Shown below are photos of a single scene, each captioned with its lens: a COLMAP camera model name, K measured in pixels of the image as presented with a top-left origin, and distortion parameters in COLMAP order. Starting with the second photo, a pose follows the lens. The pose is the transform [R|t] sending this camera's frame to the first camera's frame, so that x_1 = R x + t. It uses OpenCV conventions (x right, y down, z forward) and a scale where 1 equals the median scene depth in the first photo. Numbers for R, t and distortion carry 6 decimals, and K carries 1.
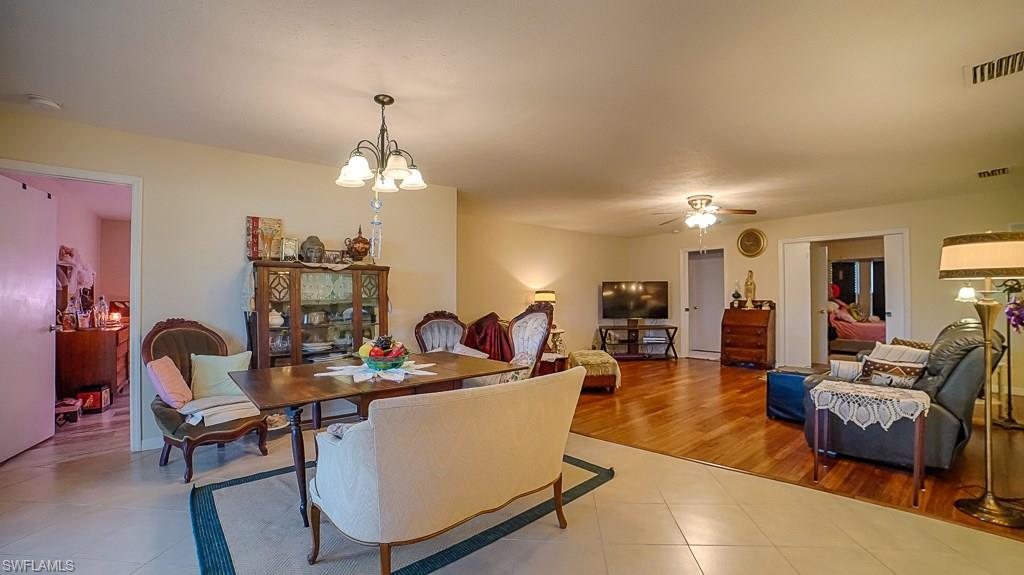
lens RADIAL K [[420.8, 0, 513.9], [0, 420.8, 293.7], [0, 0, 1]] dist [-0.097721, 0.035304]
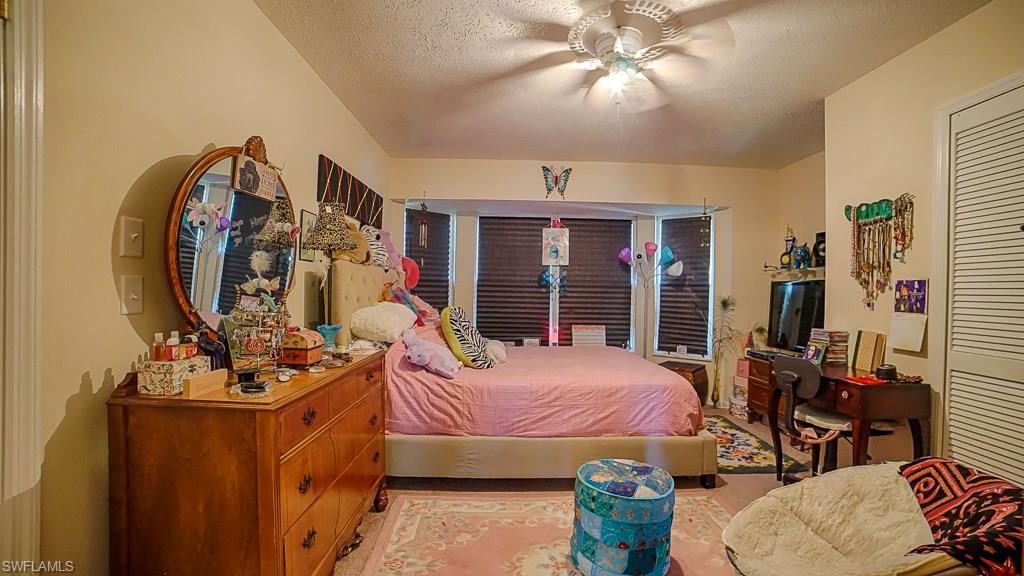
lens RADIAL K [[420.8, 0, 513.9], [0, 420.8, 294.2], [0, 0, 1]] dist [-0.097721, 0.035304]
pose [[0.618162, 0.003866, 0.786041, 0.737827], [-0.025744, 0.999551, 0.015329, 0.006439], [-0.785629, -0.029712, 0.617984, 0.903455]]
